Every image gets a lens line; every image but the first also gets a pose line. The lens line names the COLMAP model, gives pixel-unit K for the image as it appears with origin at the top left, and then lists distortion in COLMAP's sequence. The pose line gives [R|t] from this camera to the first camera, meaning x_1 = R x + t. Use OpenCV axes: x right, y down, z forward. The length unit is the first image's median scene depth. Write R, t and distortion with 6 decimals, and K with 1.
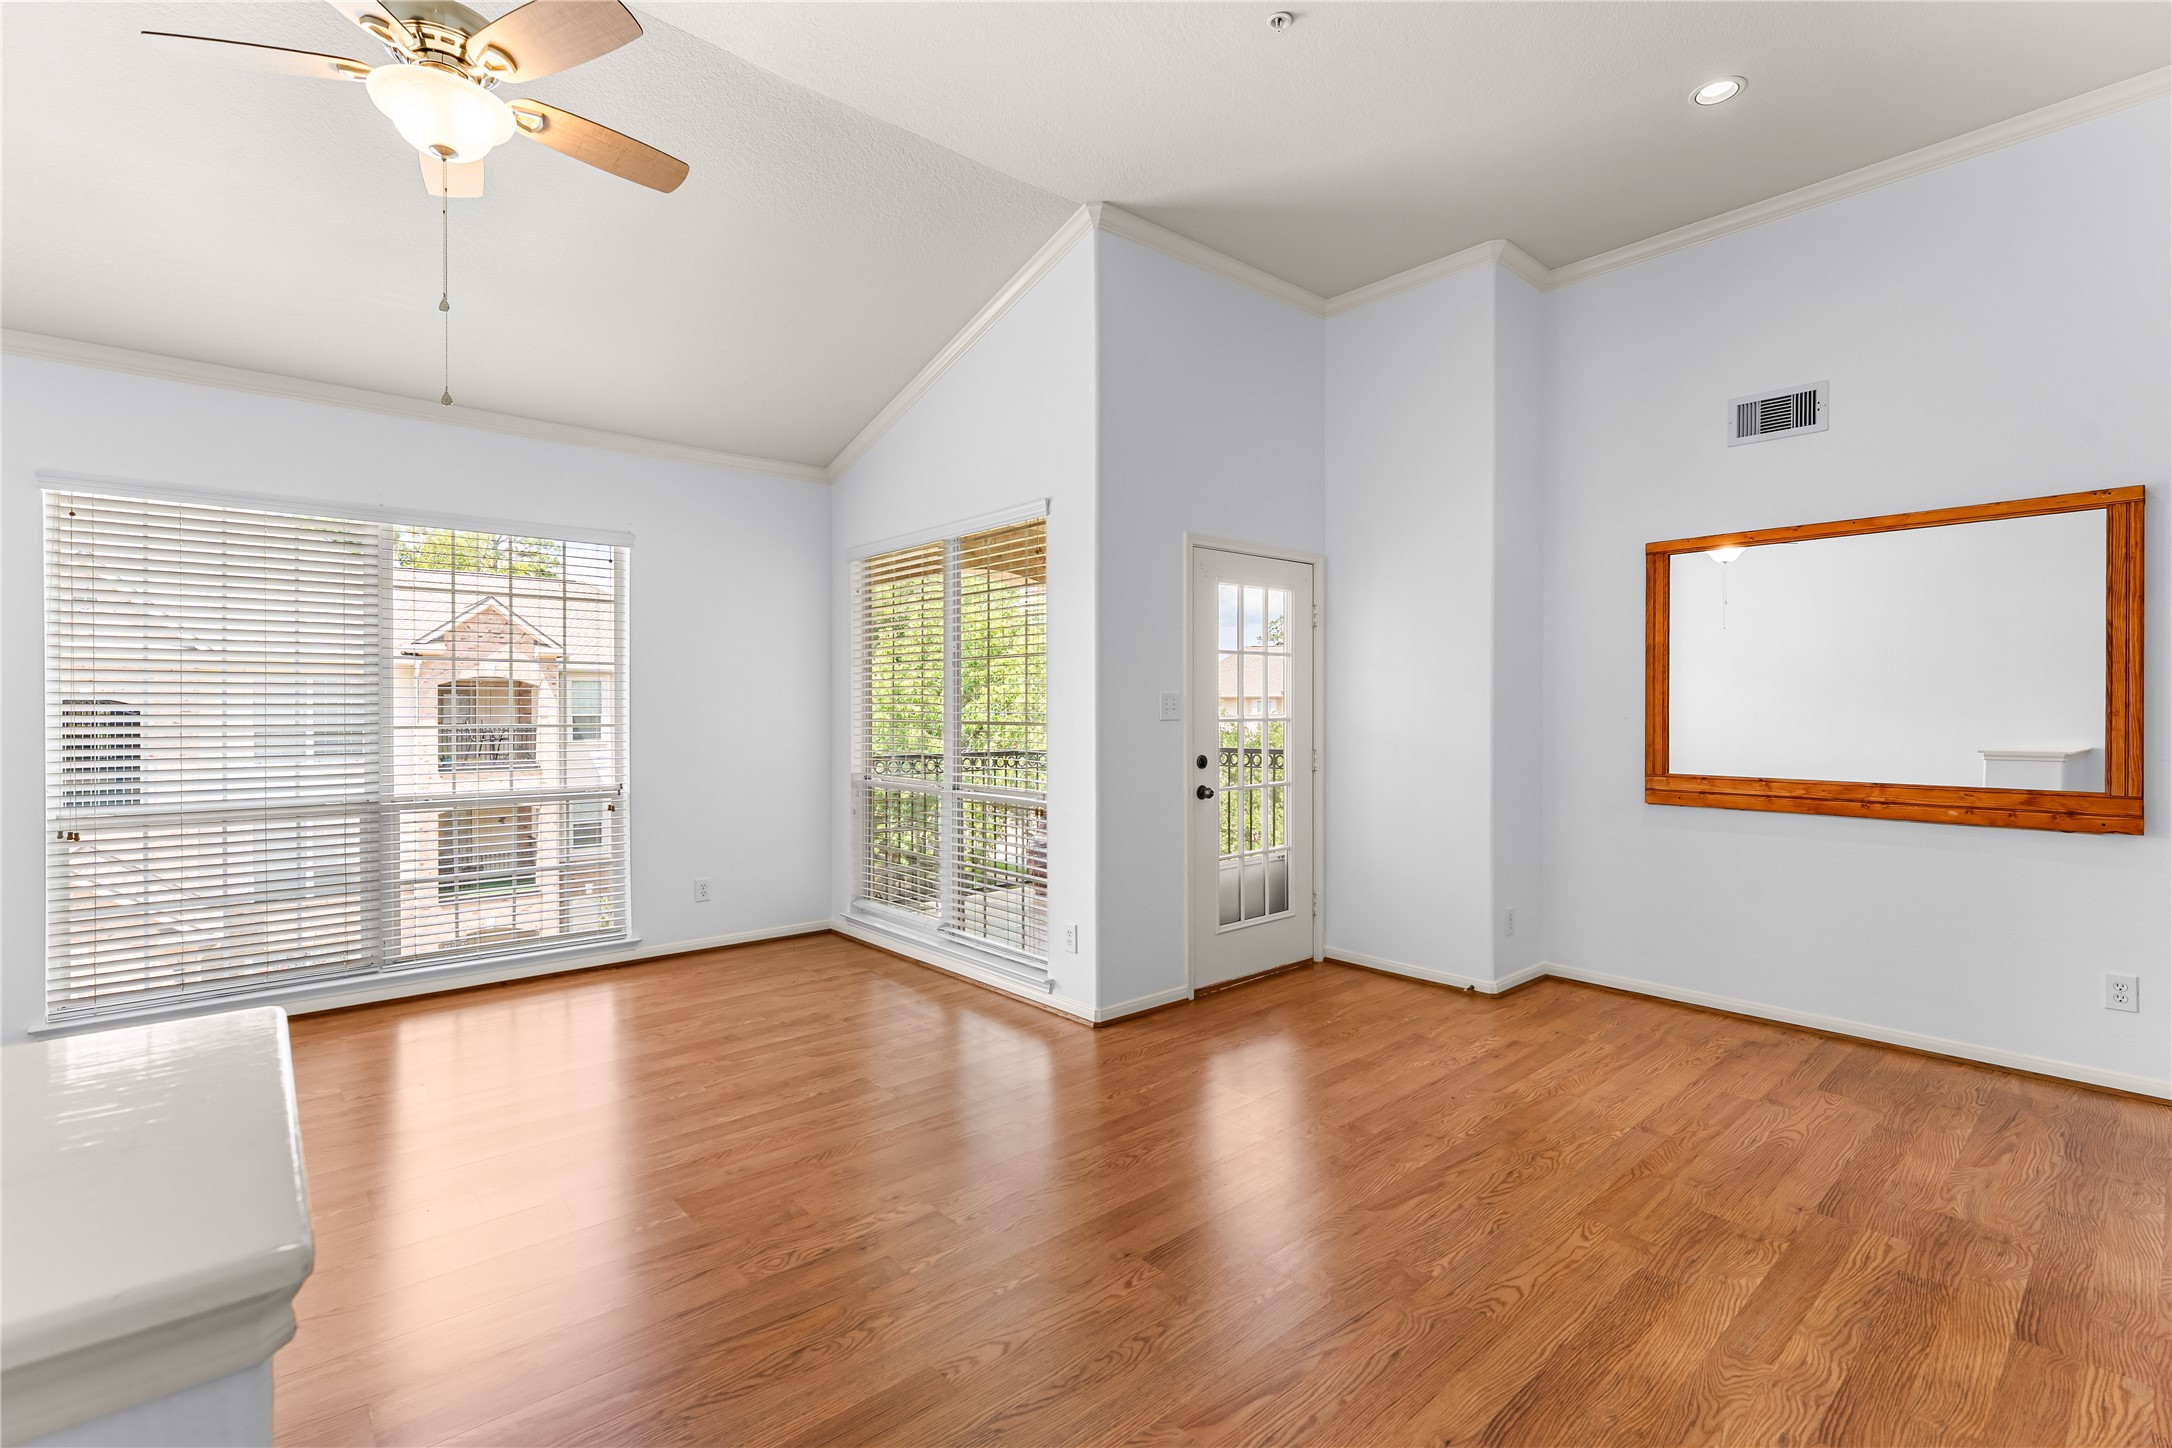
lens RADIAL K [[968.4, 0, 1067.0], [0, 968.4, 725.3], [0, 0, 1]] dist [-0.012331, 0.003630]
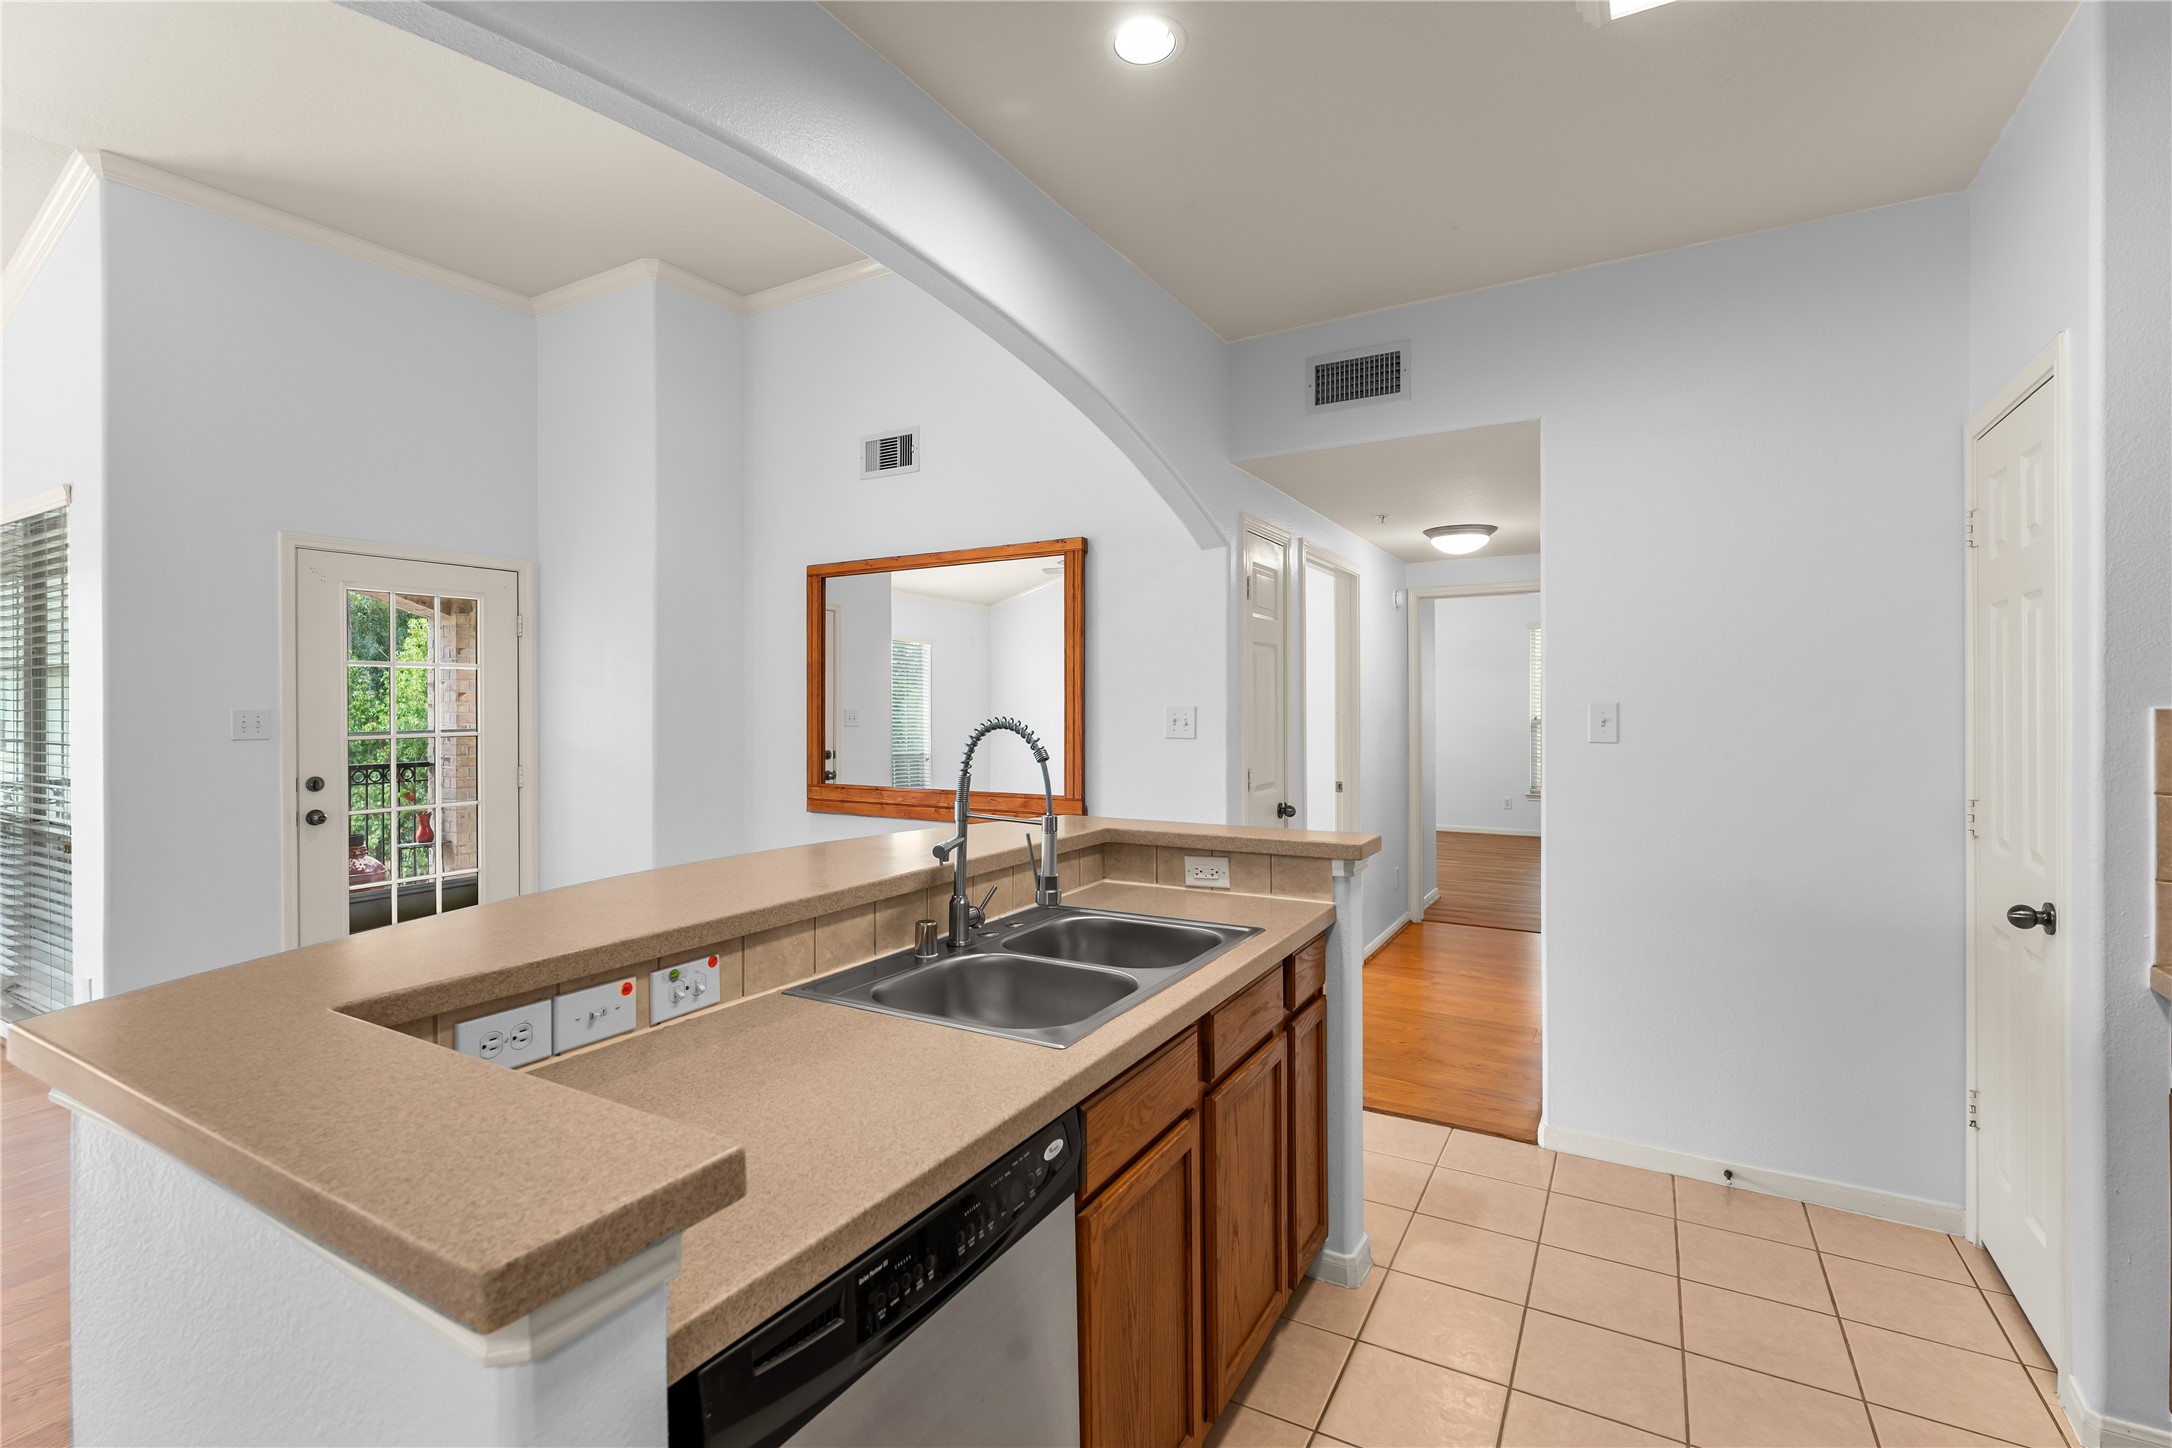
lens RADIAL K [[968.4, 0, 1074.9], [0, 968.4, 729.4], [0, 0, 1]] dist [-0.012331, 0.003630]
pose [[0.946986, -0.008391, 0.321166, 0.620930], [0.007221, 0.999962, 0.004837, -0.014522], [-0.321194, -0.002261, 0.947011, -0.114953]]
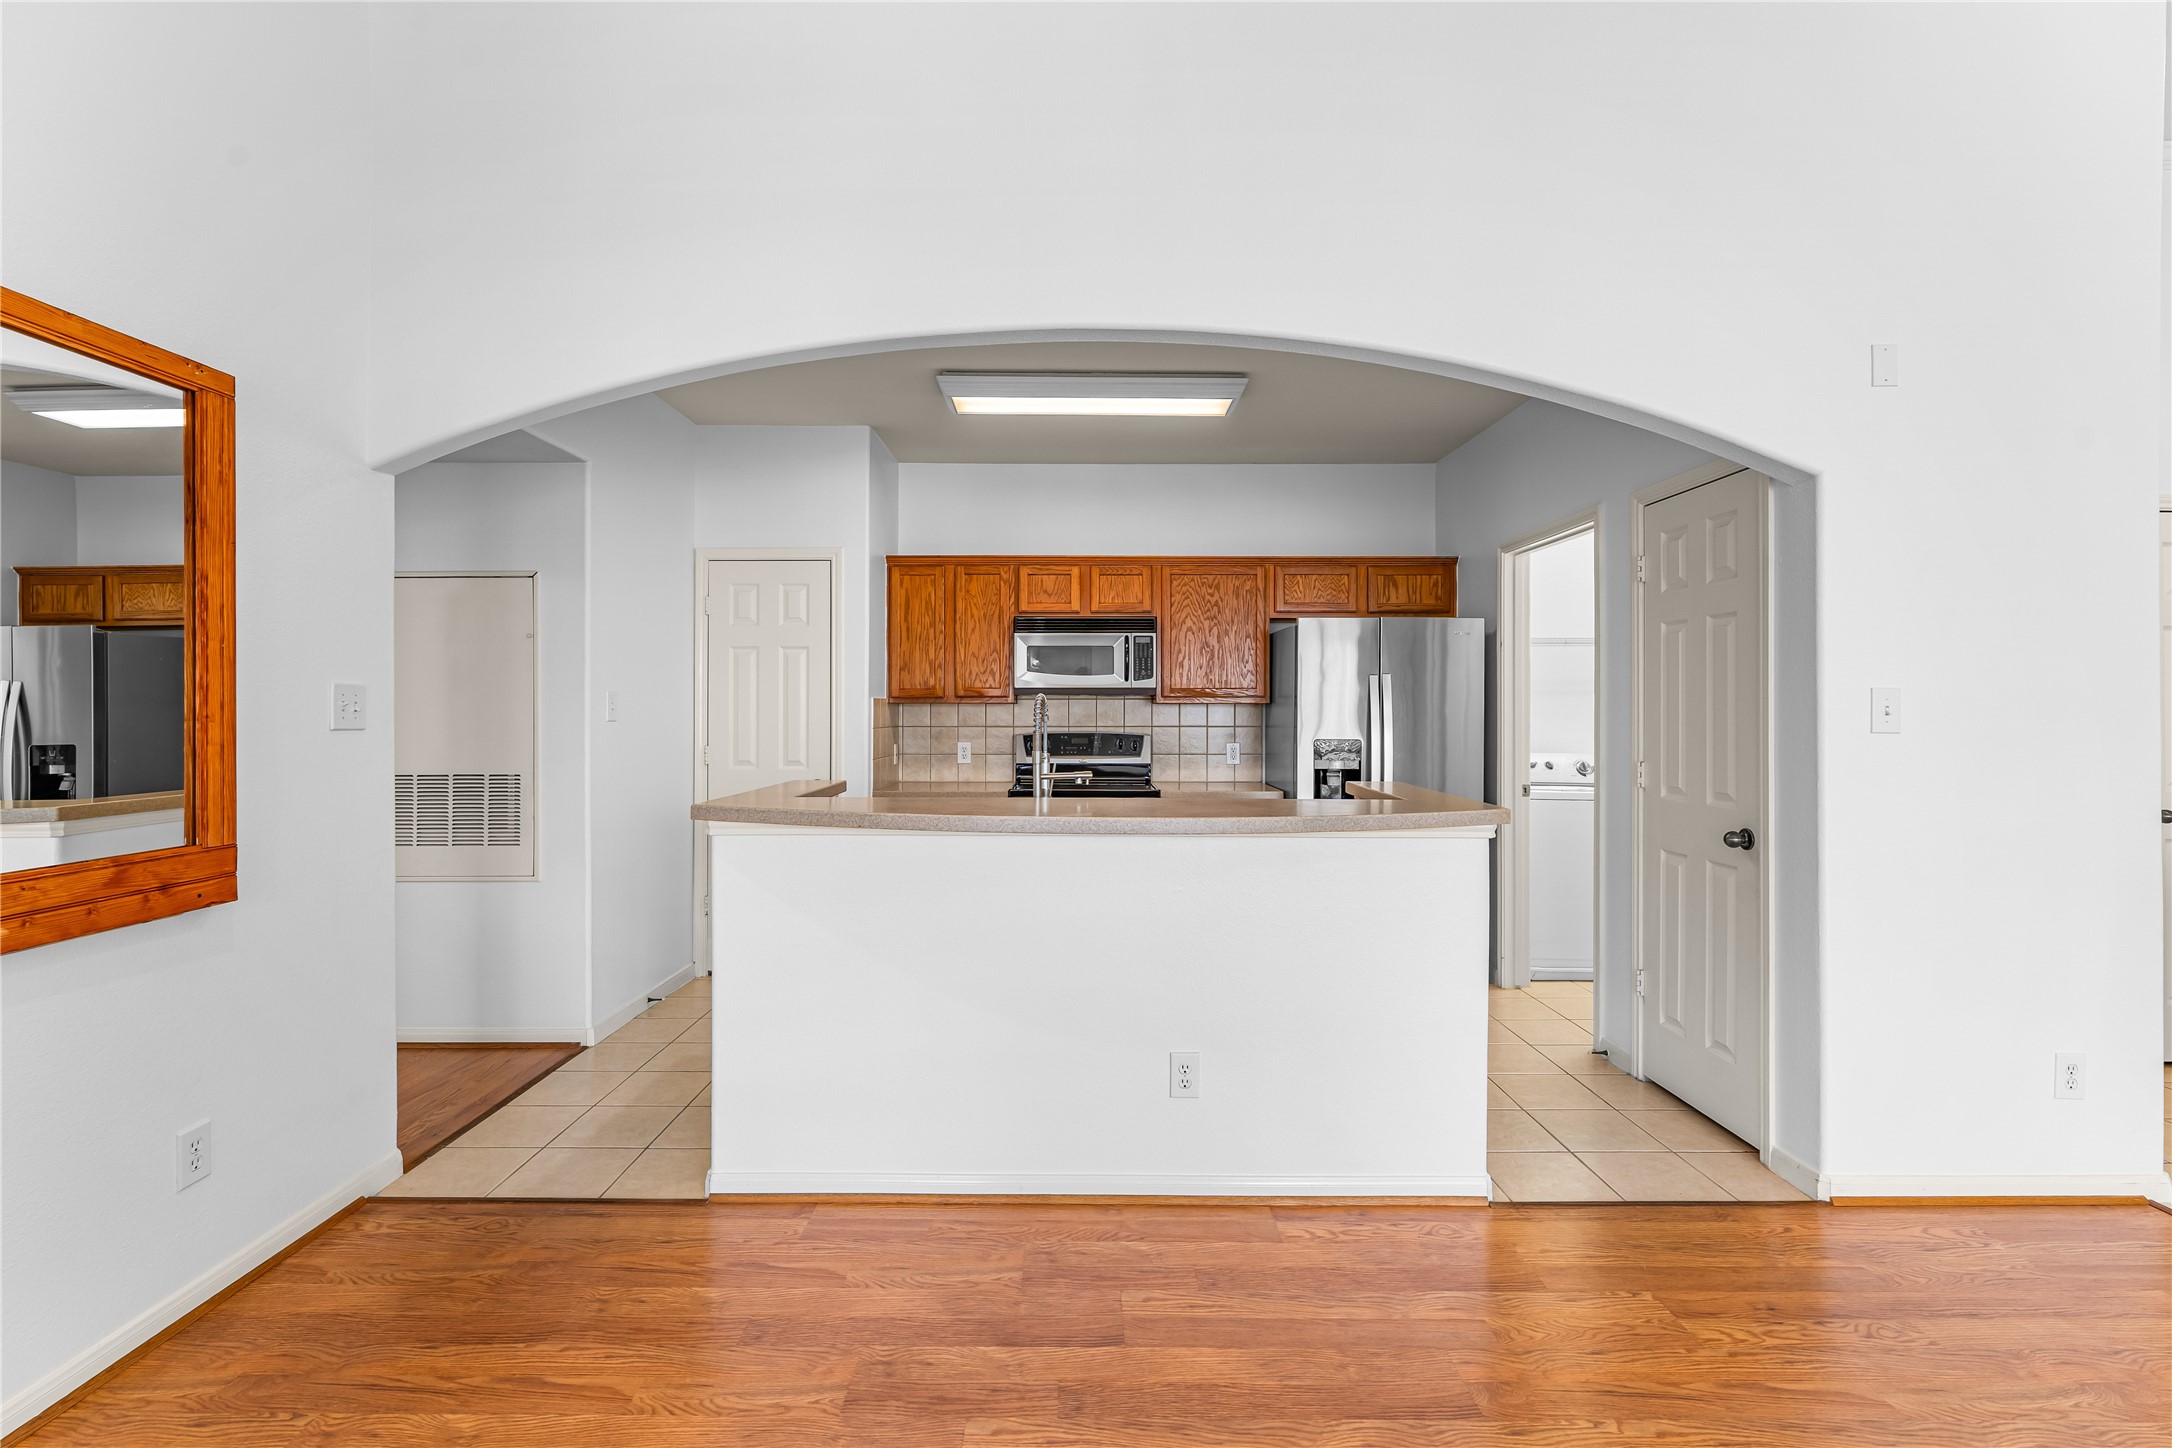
lens RADIAL K [[968.4, 0, 1107.6], [0, 968.4, 701.3], [0, 0, 1]] dist [-0.012331, 0.003630]
pose [[-0.762914, 0.006868, 0.646464, 0.190605], [0.013306, 0.999899, 0.005080, -0.015404], [-0.646363, 0.012478, -0.762928, 0.934159]]
